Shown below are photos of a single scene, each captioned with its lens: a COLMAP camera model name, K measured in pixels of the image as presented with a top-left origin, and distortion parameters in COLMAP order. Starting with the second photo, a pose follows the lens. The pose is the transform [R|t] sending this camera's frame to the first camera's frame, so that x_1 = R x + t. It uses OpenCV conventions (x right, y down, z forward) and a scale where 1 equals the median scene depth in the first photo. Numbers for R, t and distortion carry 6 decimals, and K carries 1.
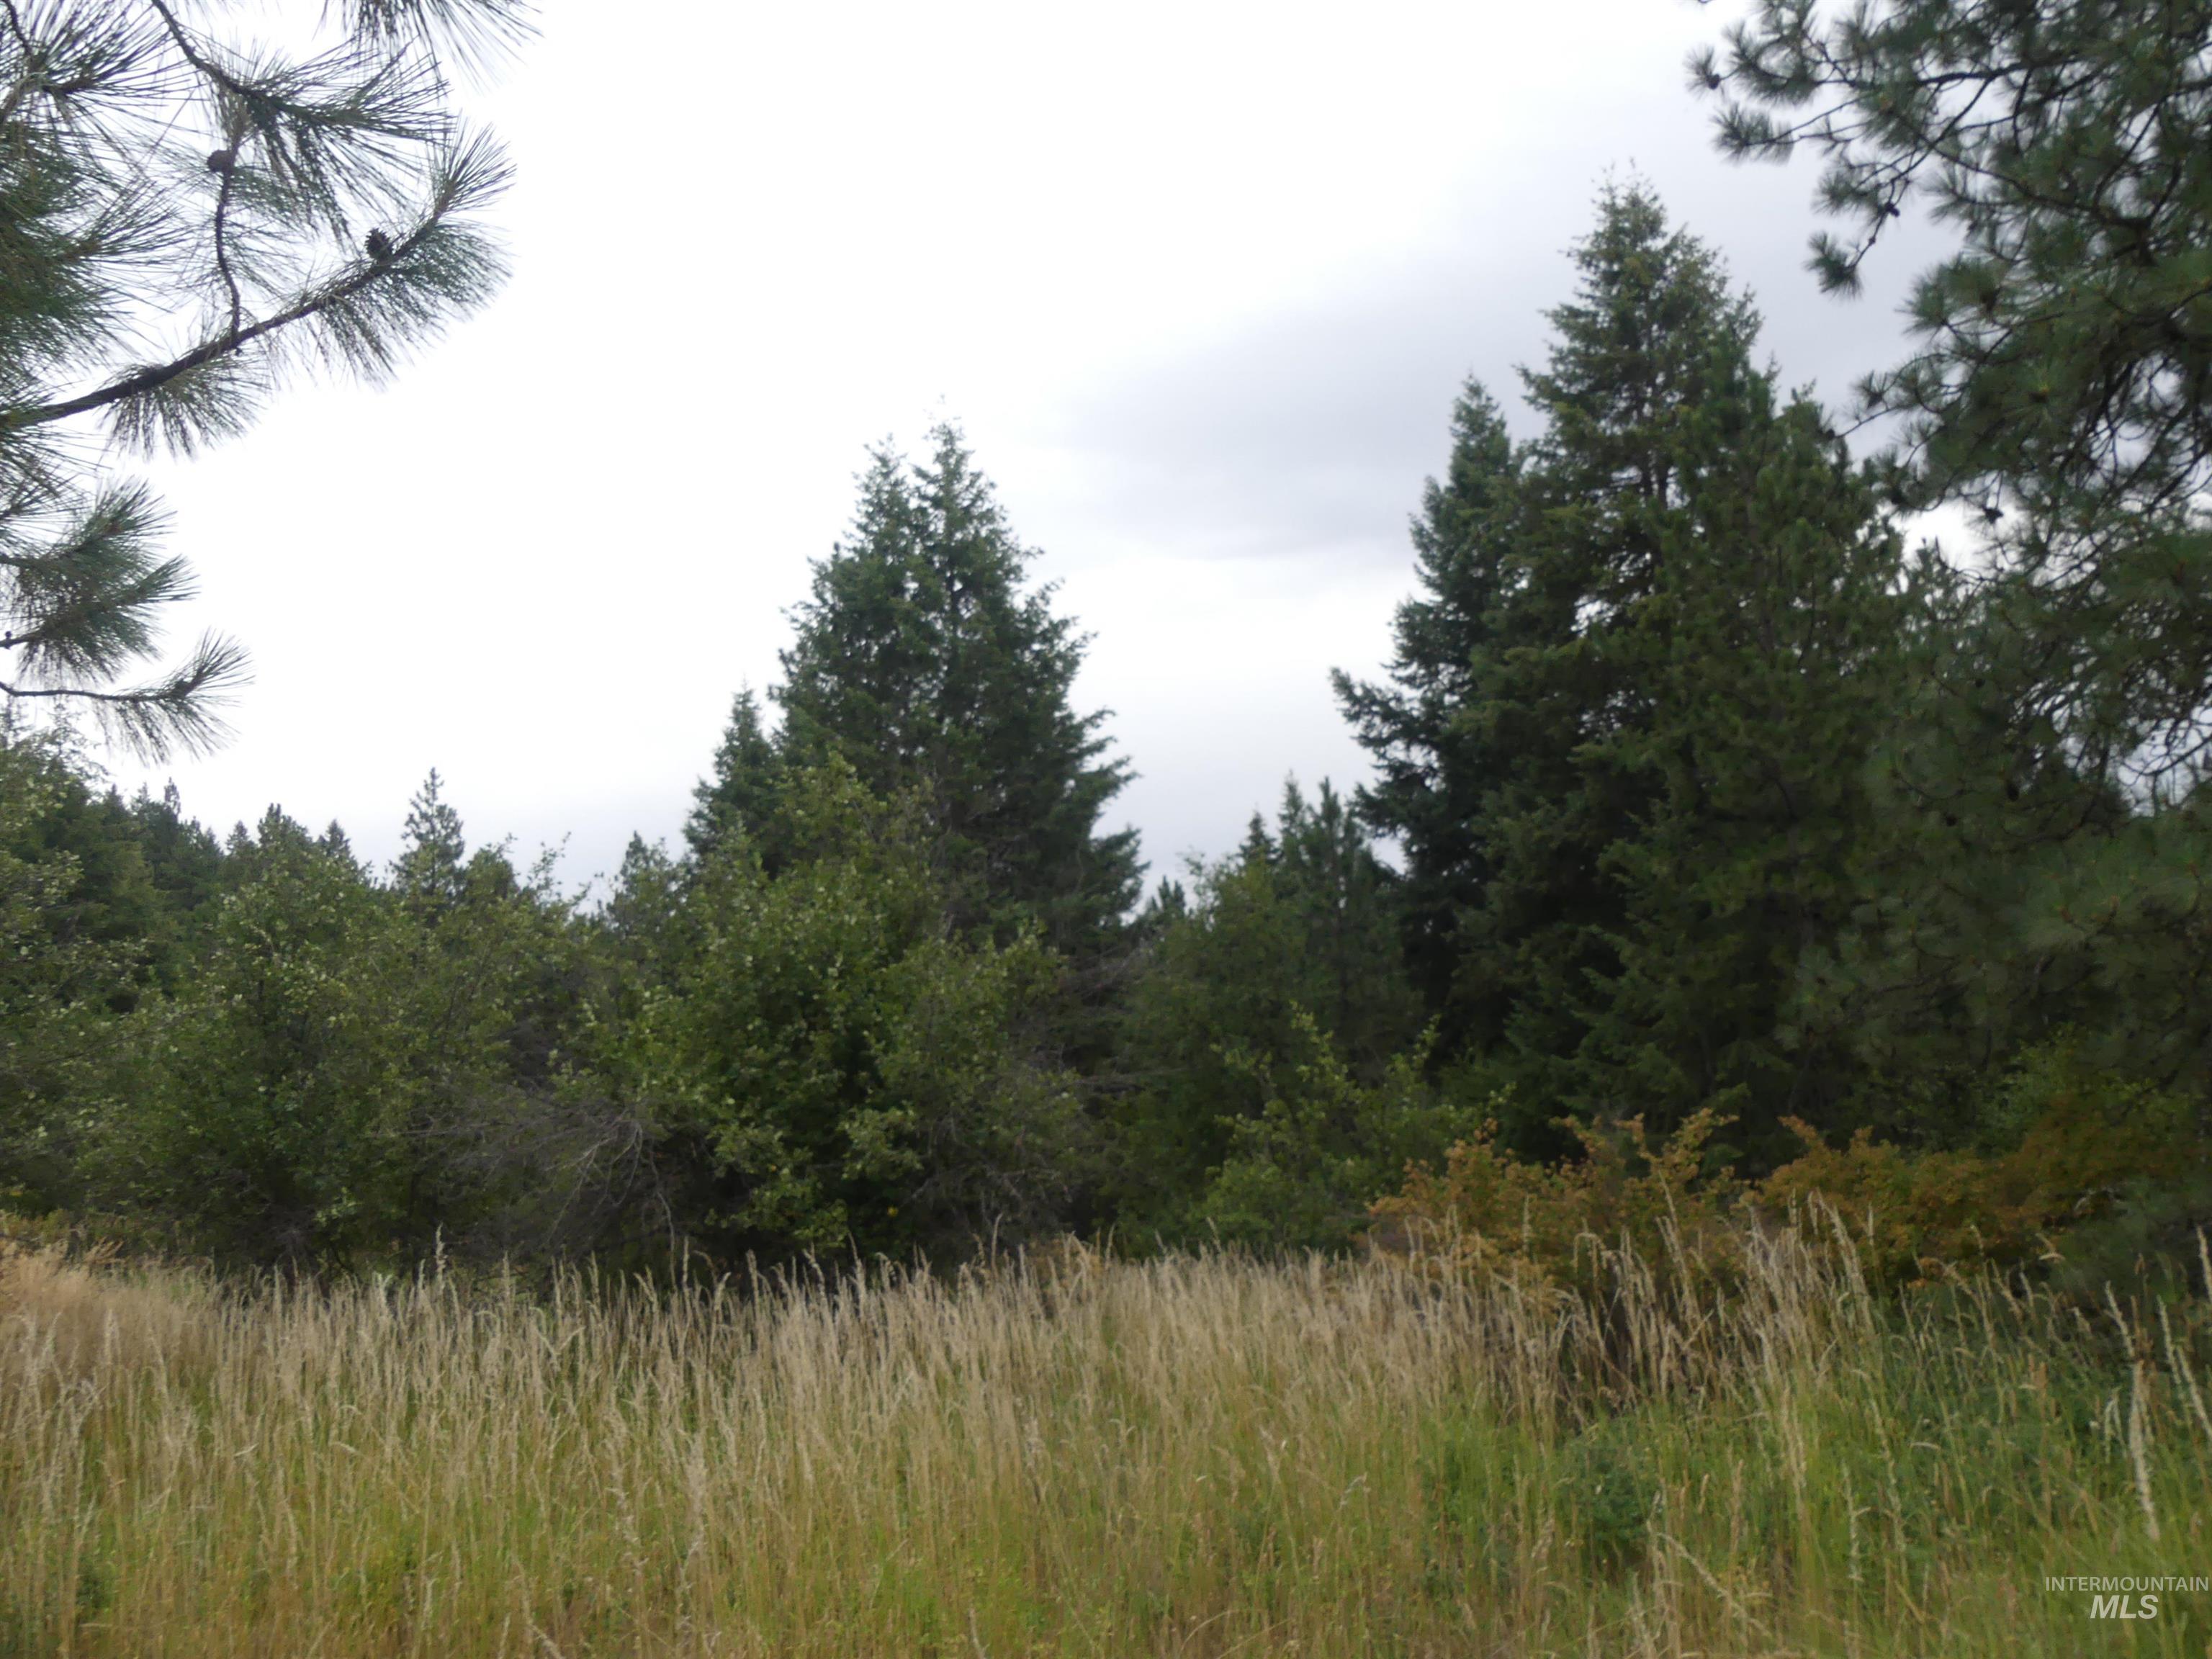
lens RADIAL K [[1674.4, 0, 1116.7], [0, 1674.4, 836.1], [0, 0, 1]] dist [-0.014616, 0.006670]
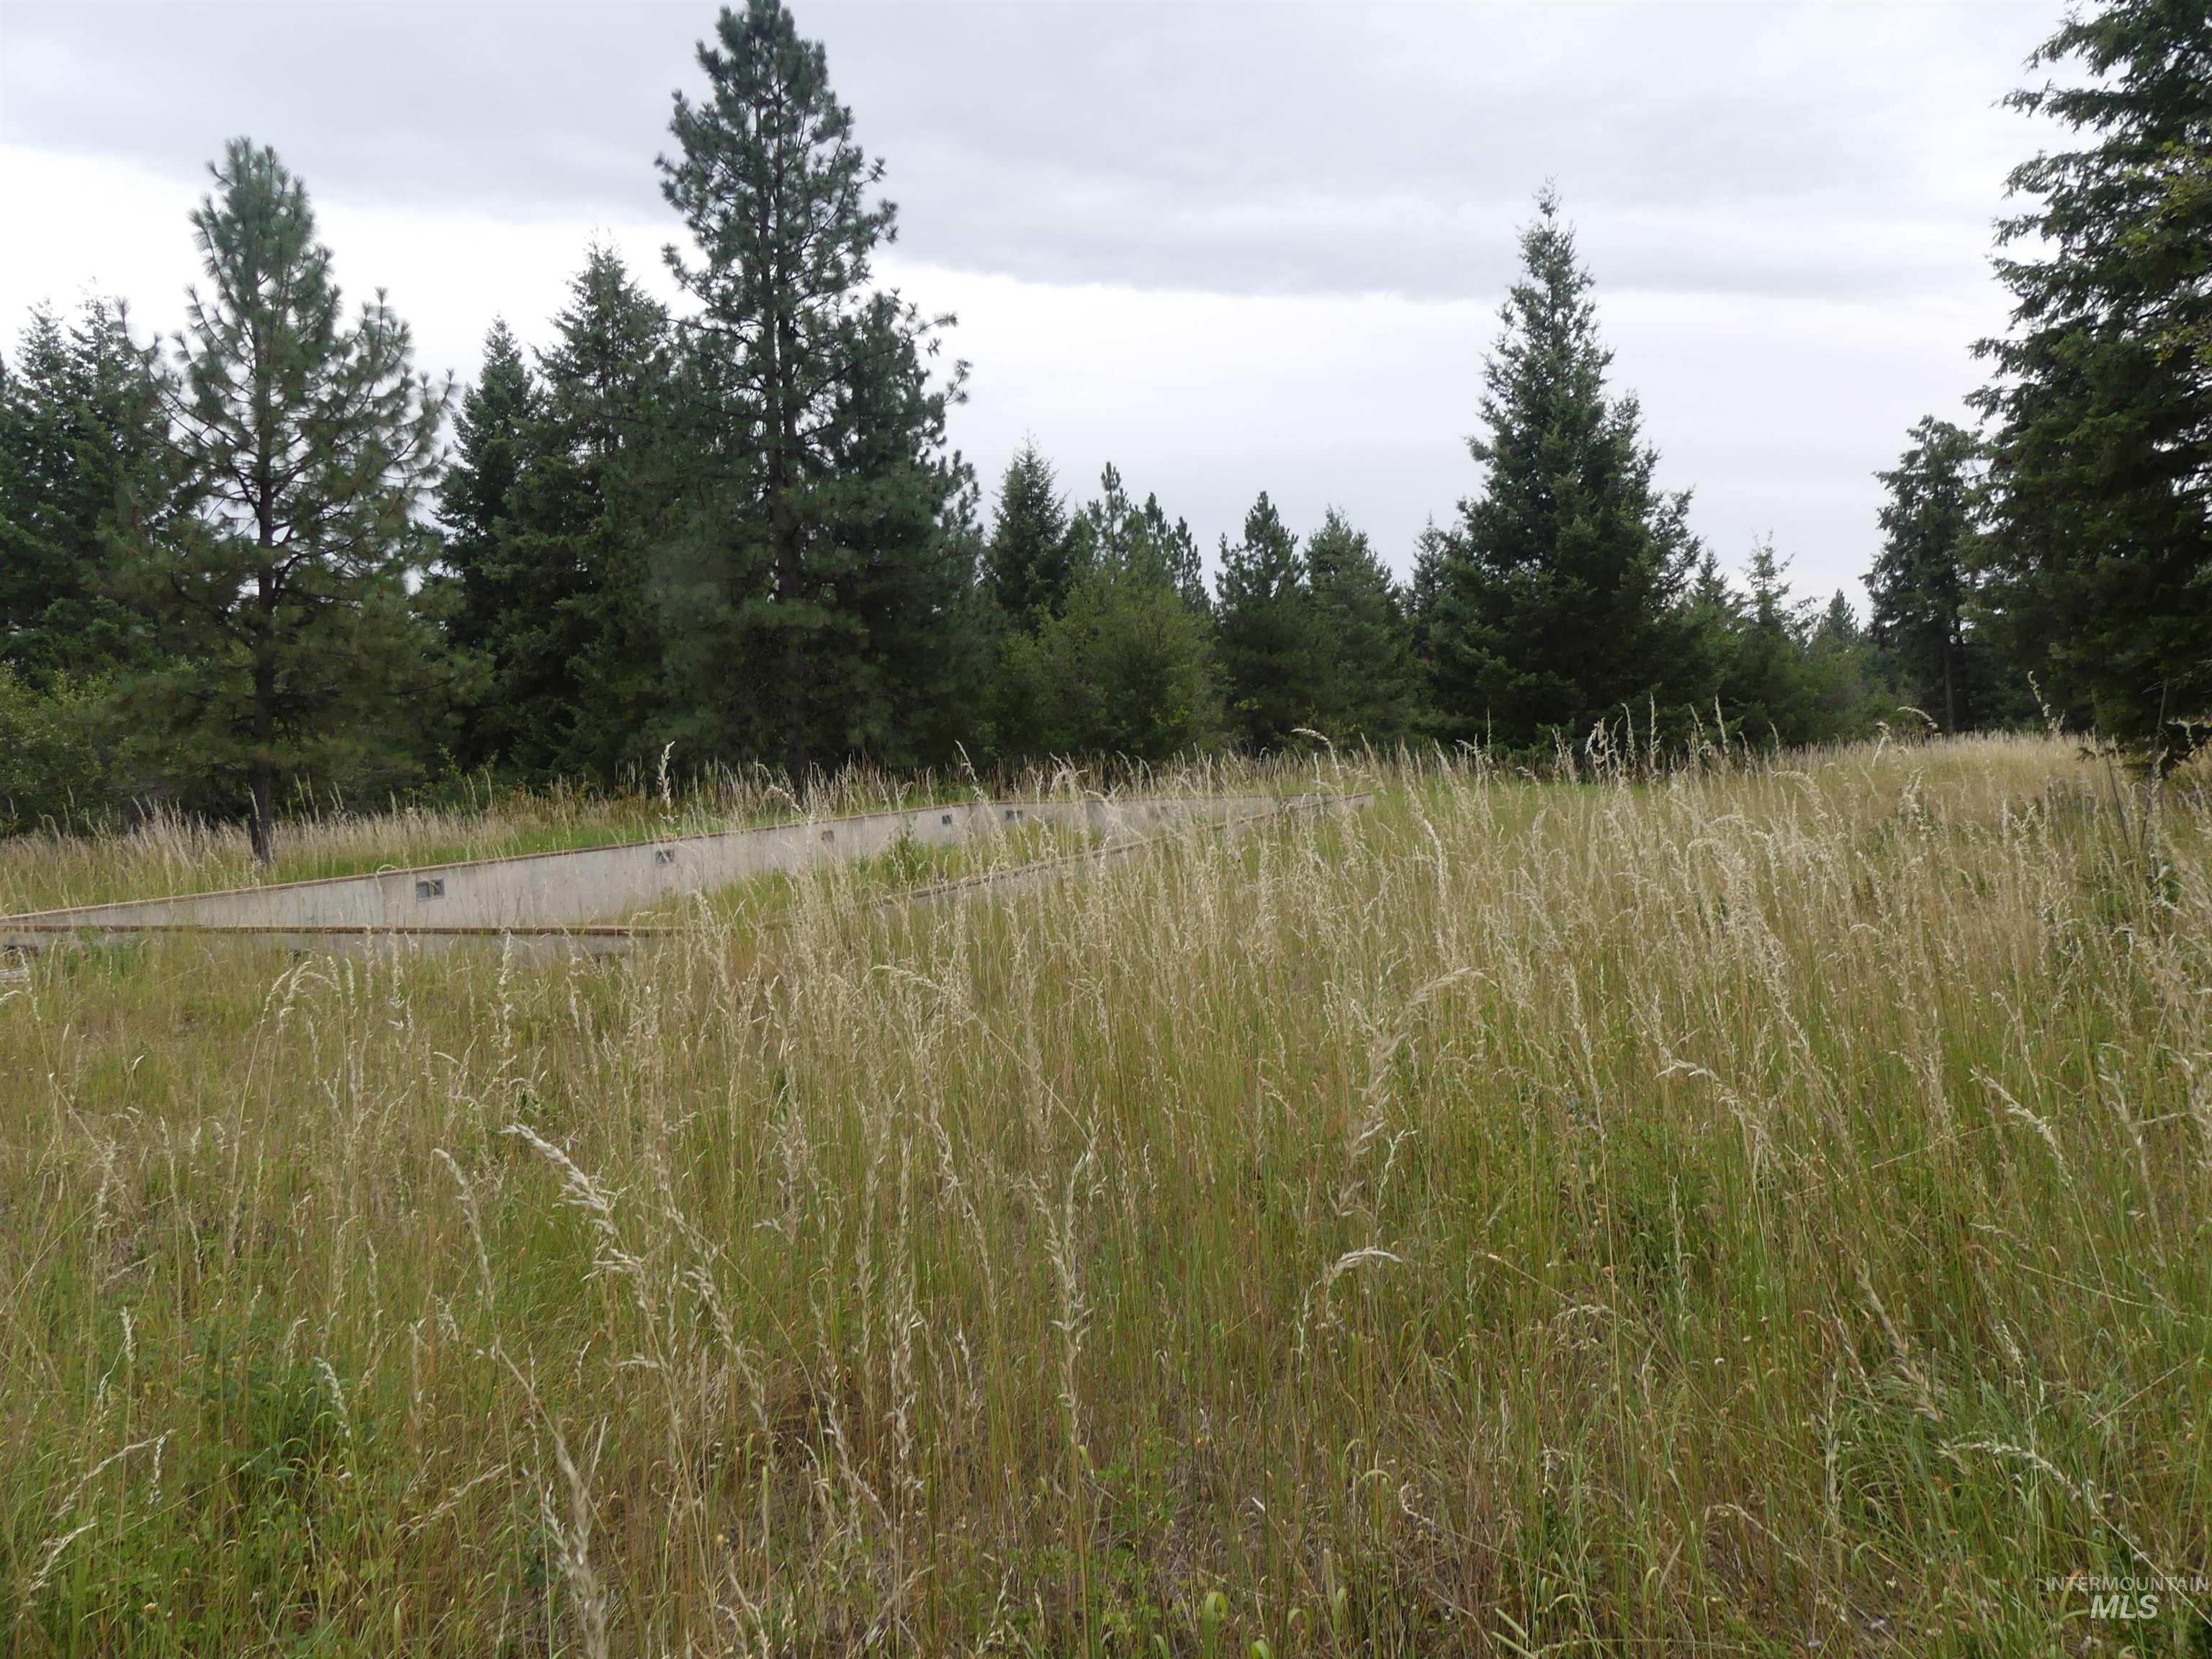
lens RADIAL K [[1678.4, 0, 1100.2], [0, 1678.4, 829.0], [0, 0, 1]] dist [-0.009369, -0.001793]
pose [[0.838019, -0.003468, 0.545630, -0.161305], [-0.083631, 0.987348, 0.134723, -0.073895], [-0.539194, -0.158533, 0.827126, -0.620437]]
